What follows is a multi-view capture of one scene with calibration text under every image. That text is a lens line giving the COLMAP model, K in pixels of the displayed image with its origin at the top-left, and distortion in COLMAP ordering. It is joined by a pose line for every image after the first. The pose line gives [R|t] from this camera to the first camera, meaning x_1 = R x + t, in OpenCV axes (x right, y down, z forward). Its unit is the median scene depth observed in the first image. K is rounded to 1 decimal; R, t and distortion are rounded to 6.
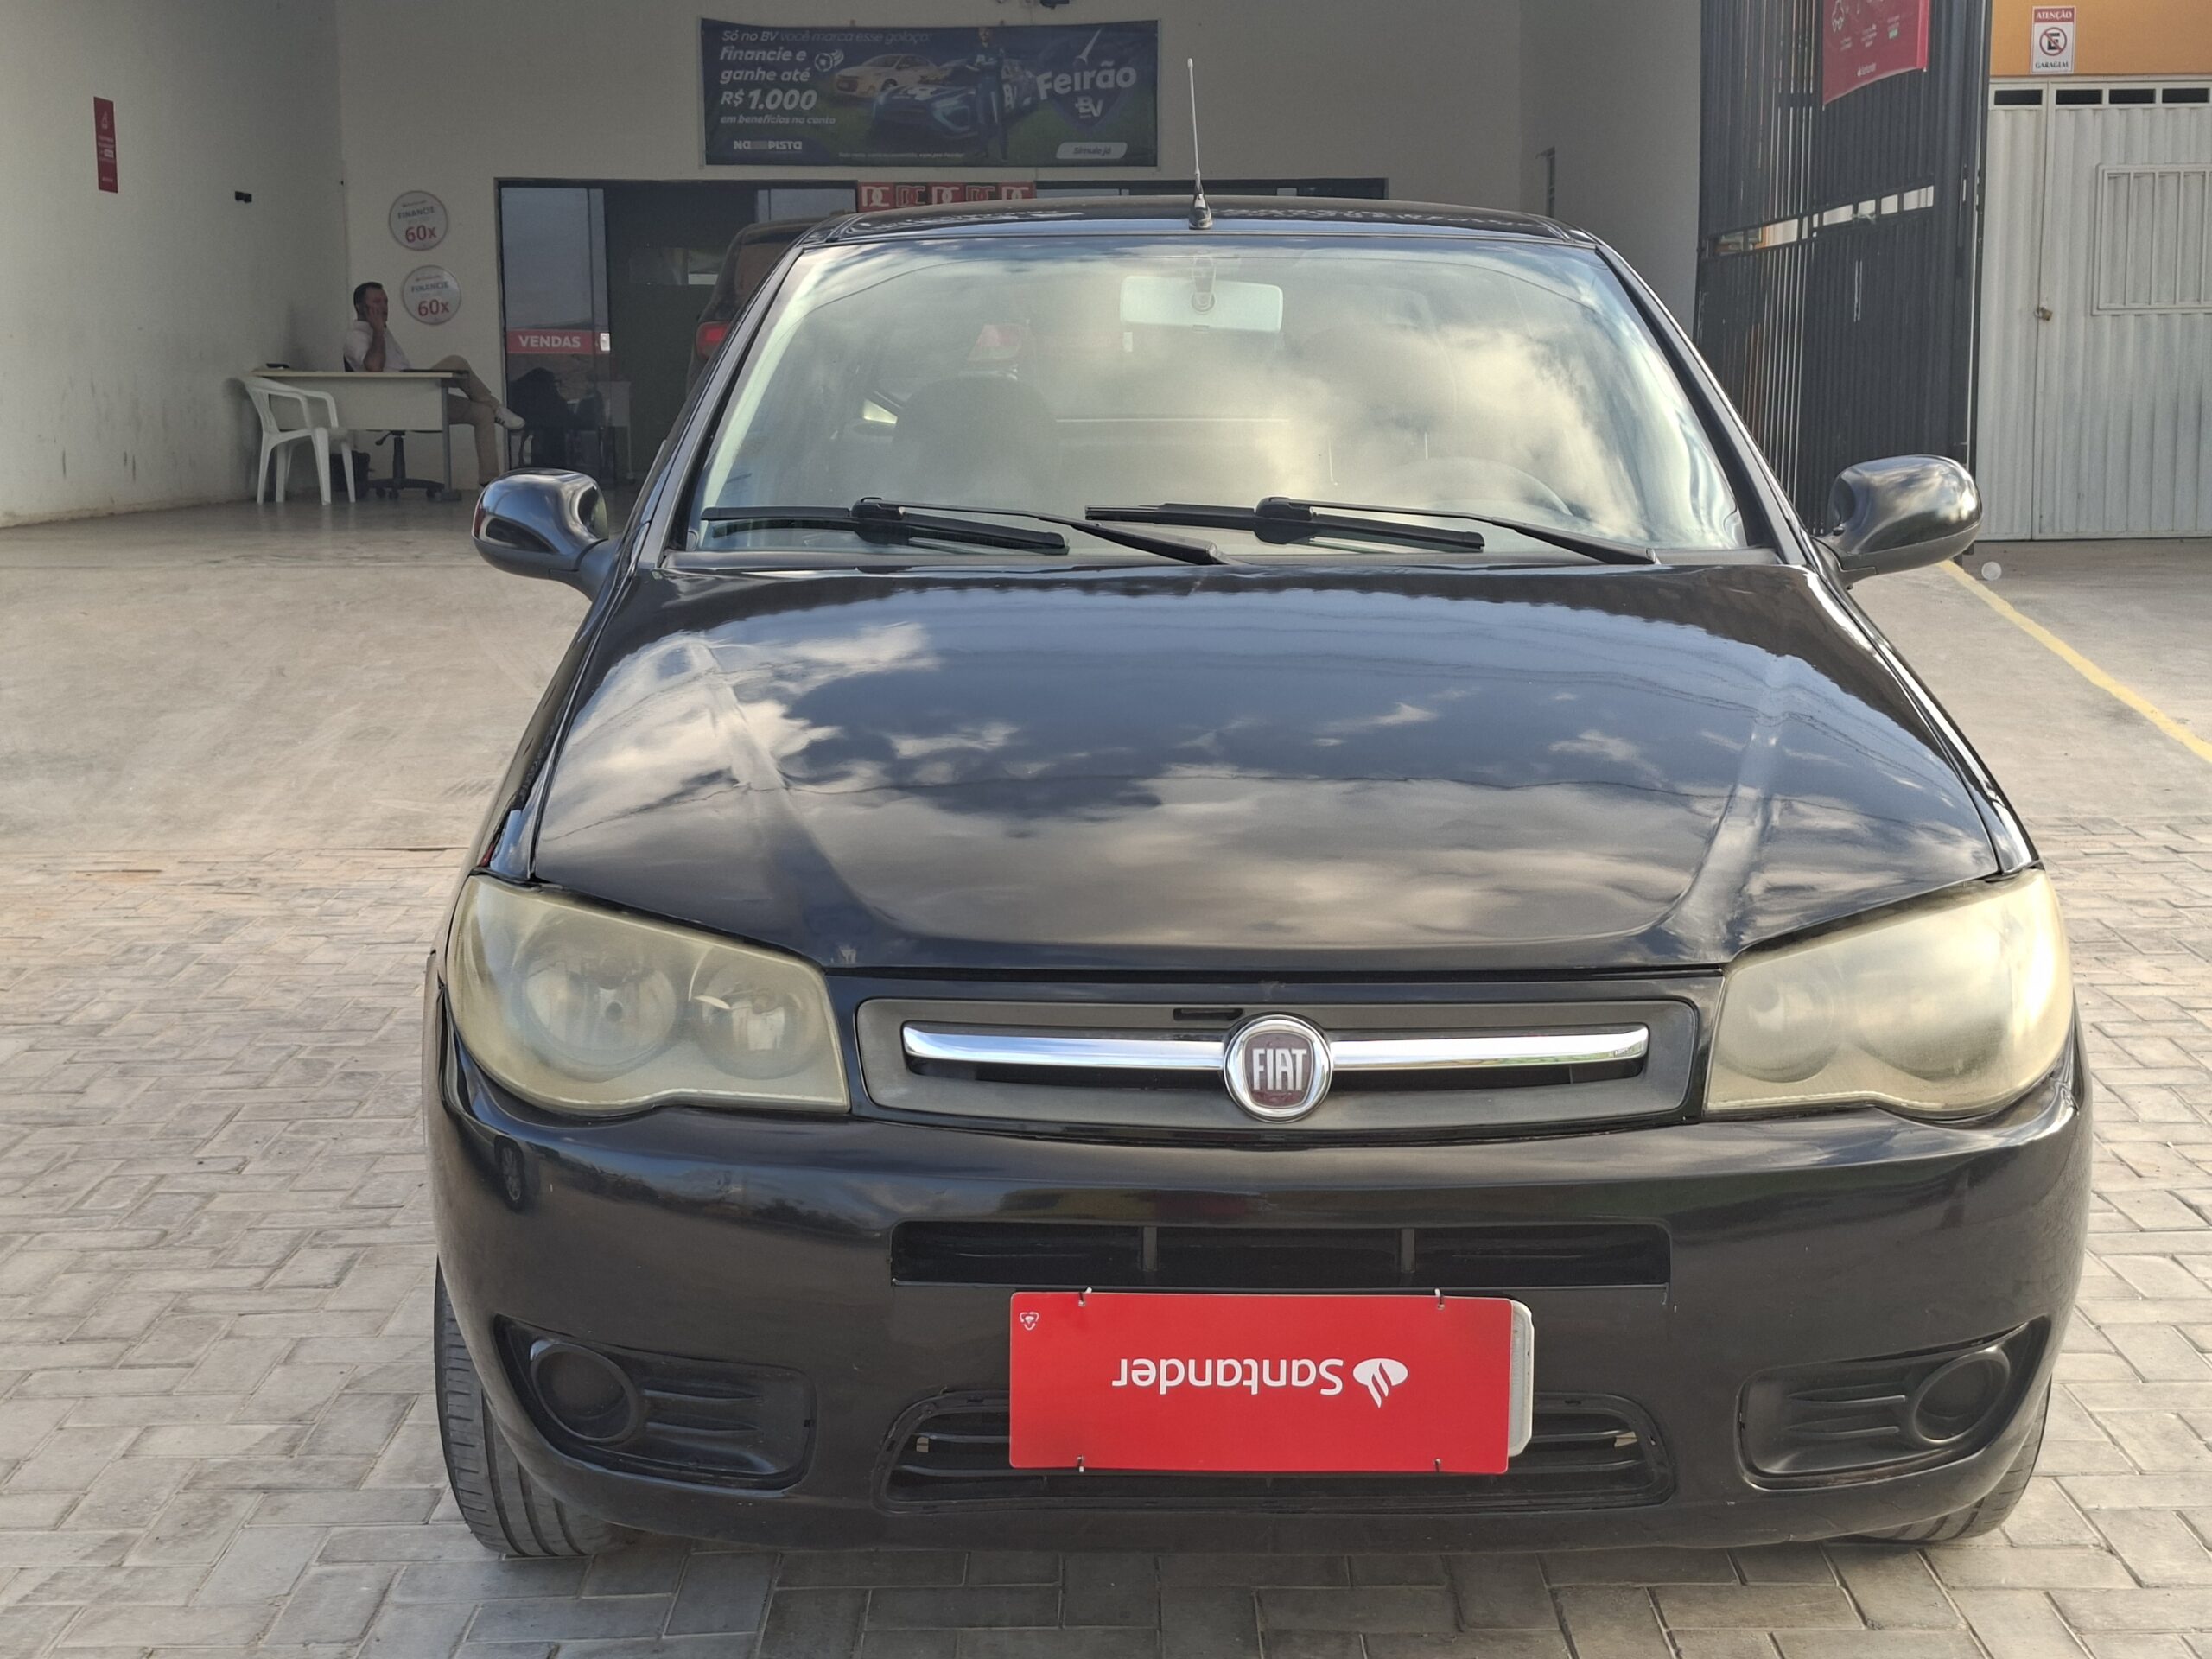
lens RADIAL K [[3076.5, 0, 1093.5], [0, 3076.5, 812.1], [0, 0, 1]] dist [0.097977, 0.000000]
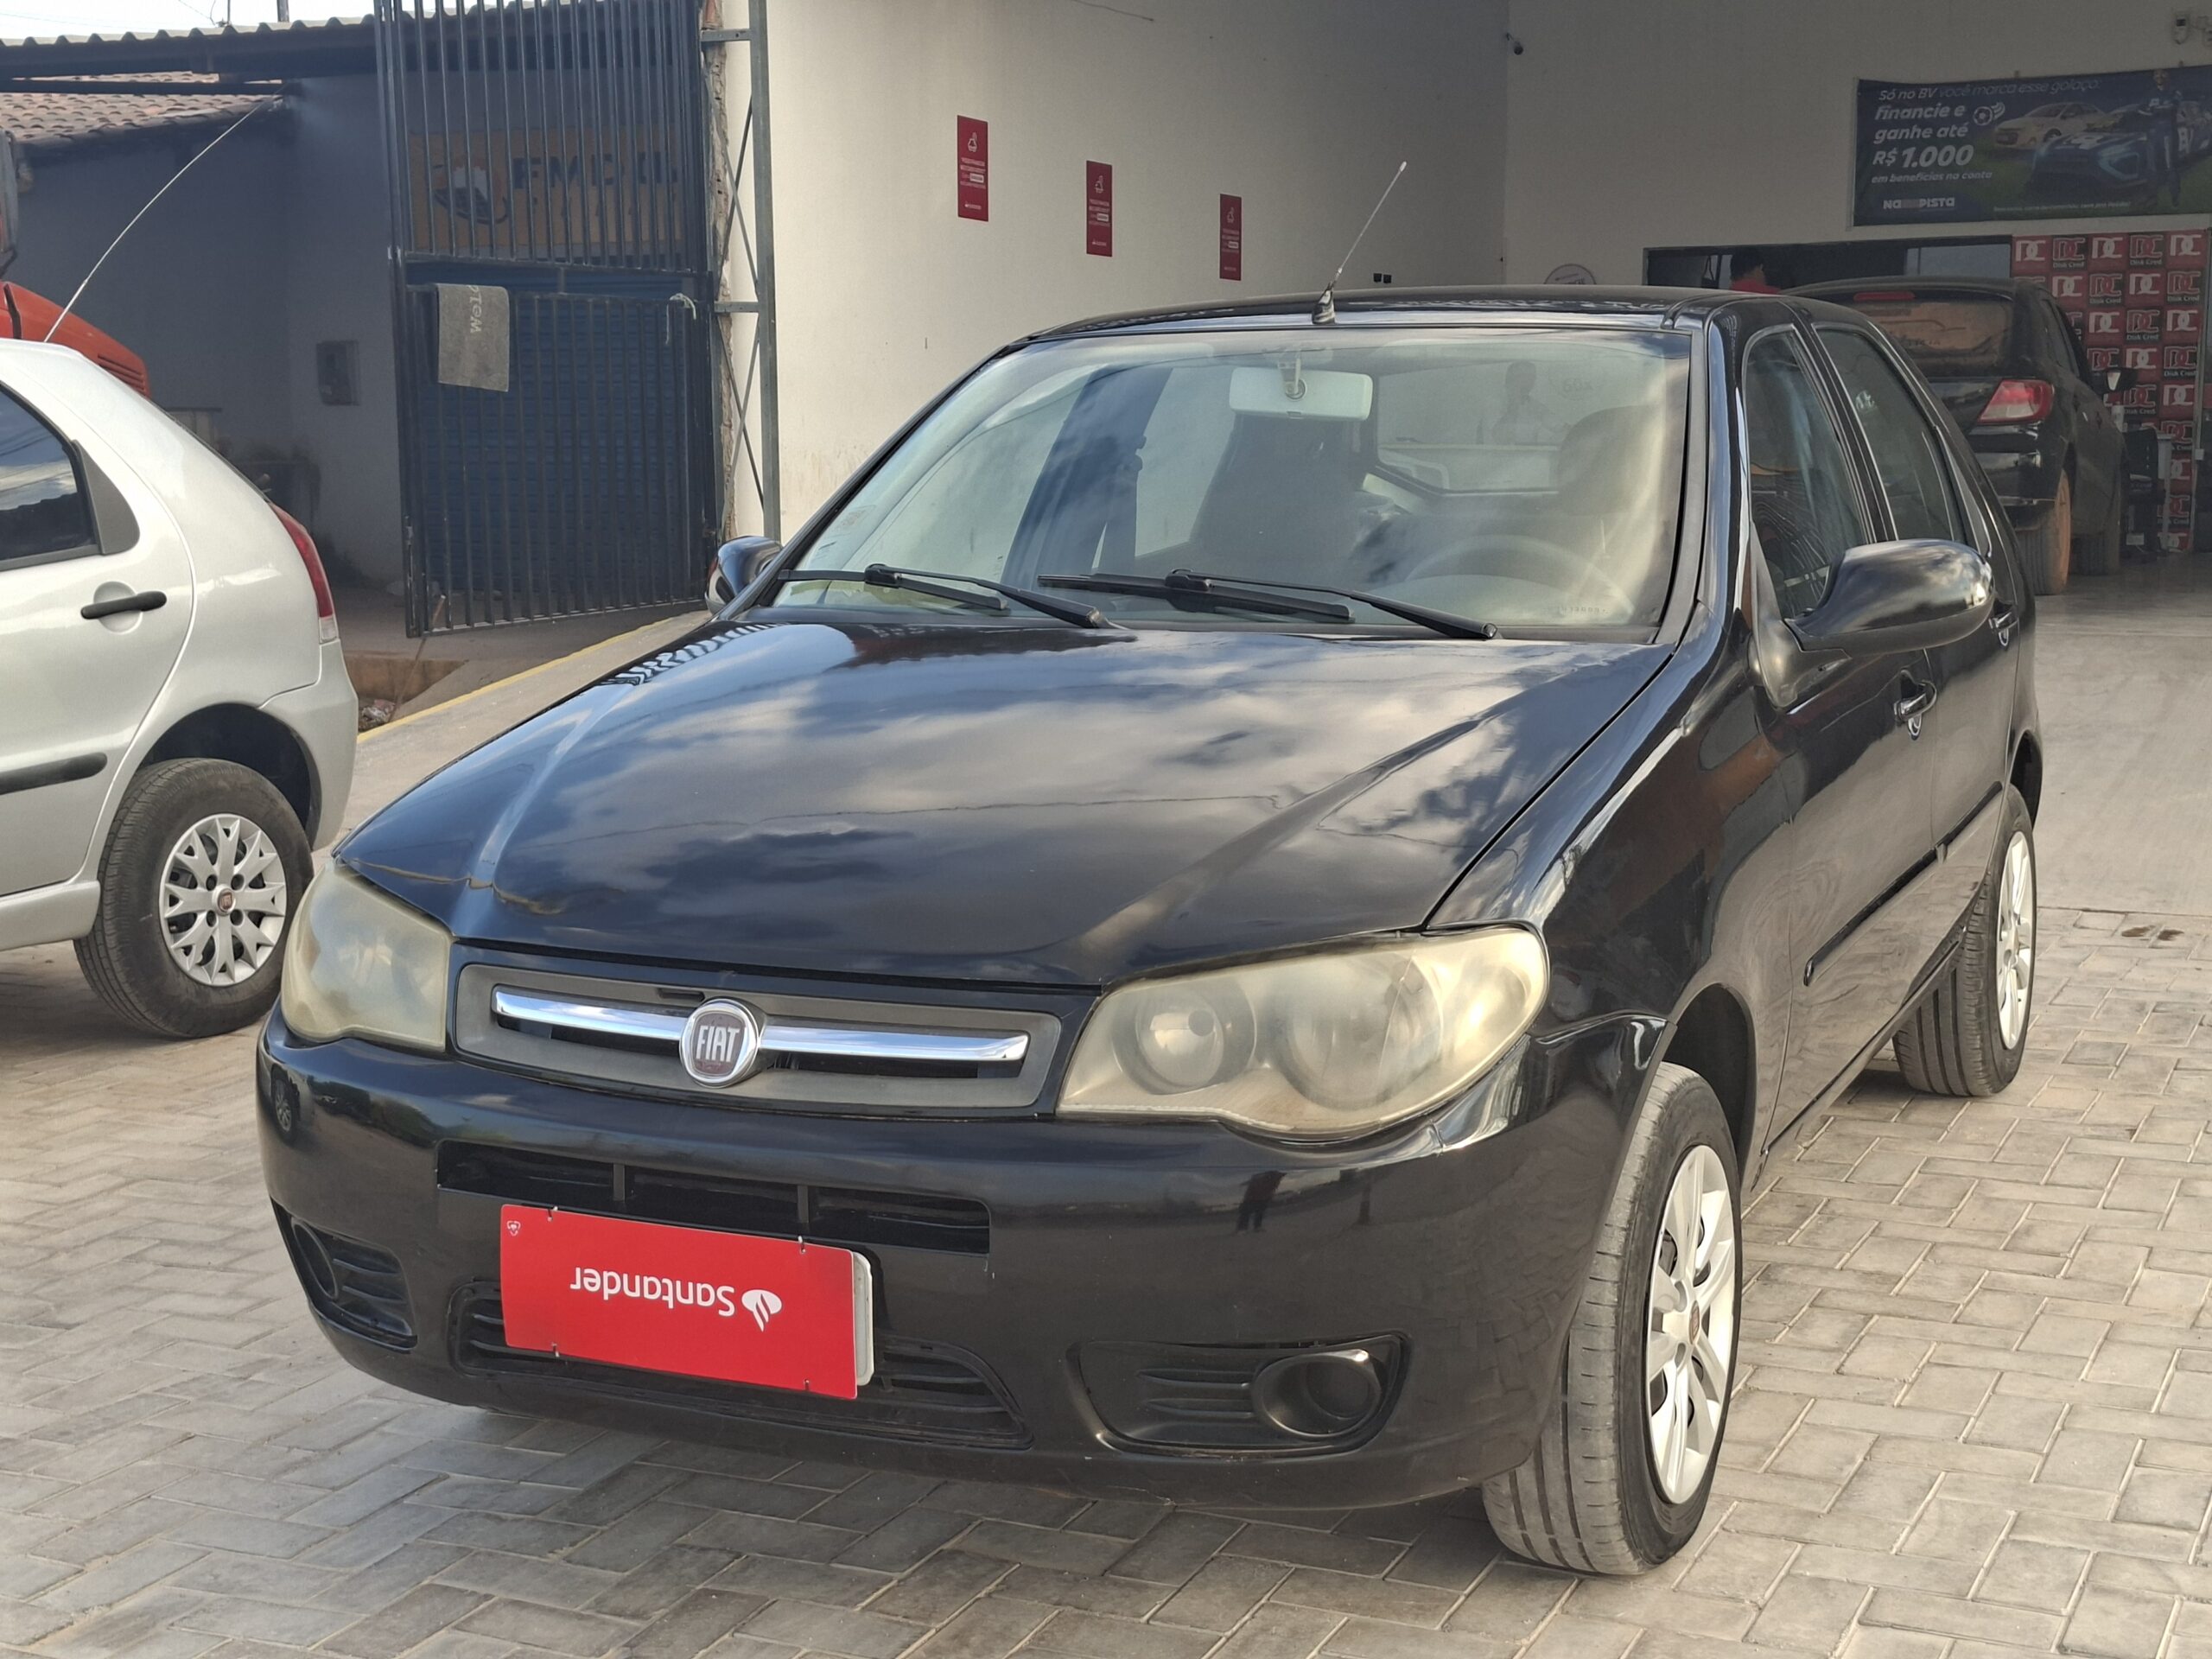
lens RADIAL K [[3076.5, 0, 1115.1], [0, 3076.5, 835.8], [0, 0, 1]] dist [0.097977, 0.000000]
pose [[0.904905, 0.052996, -0.422301, 0.563579], [-0.057462, 0.998345, 0.002157, -0.007557], [0.421717, 0.022314, 0.906453, -0.024973]]
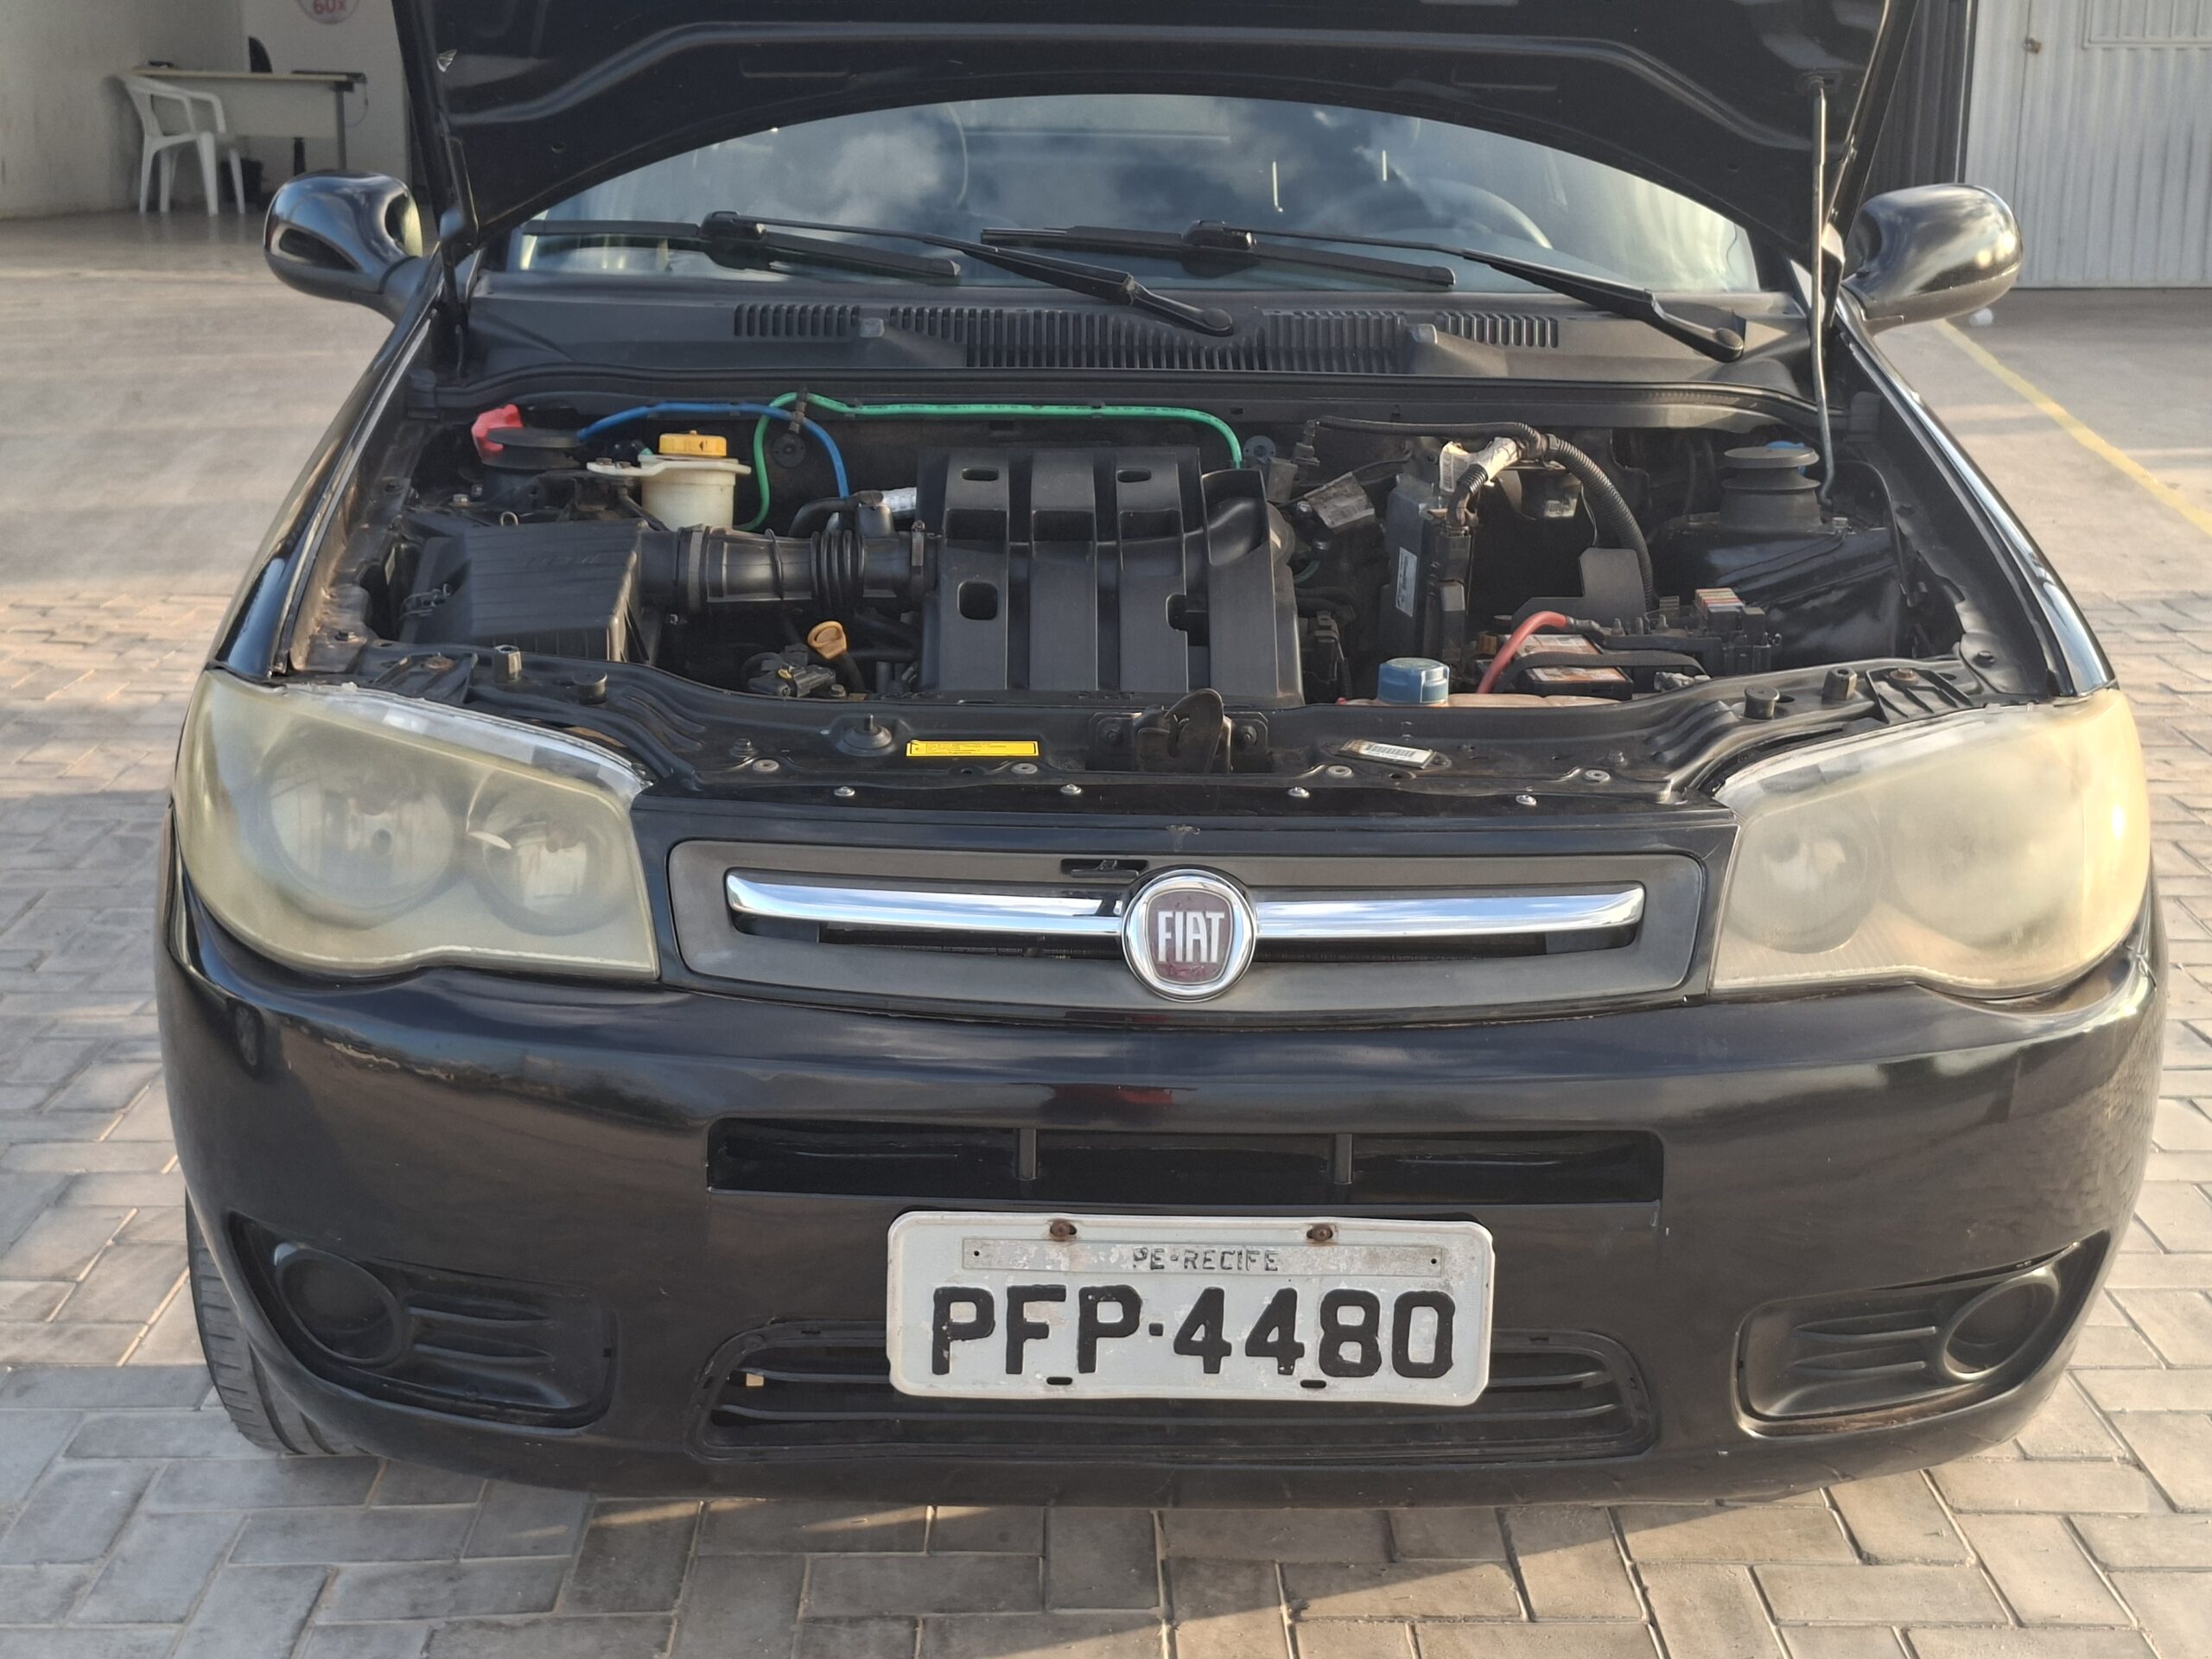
lens RADIAL K [[3076.5, 0, 1106.5], [0, 3076.5, 849.0], [0, 0, 1]] dist [0.097977, 0.000000]
pose [[0.999586, 0.014010, 0.025133, 0.014052], [-0.016357, 0.995272, 0.095736, -0.012964], [-0.023673, -0.096107, 0.995089, 0.158684]]
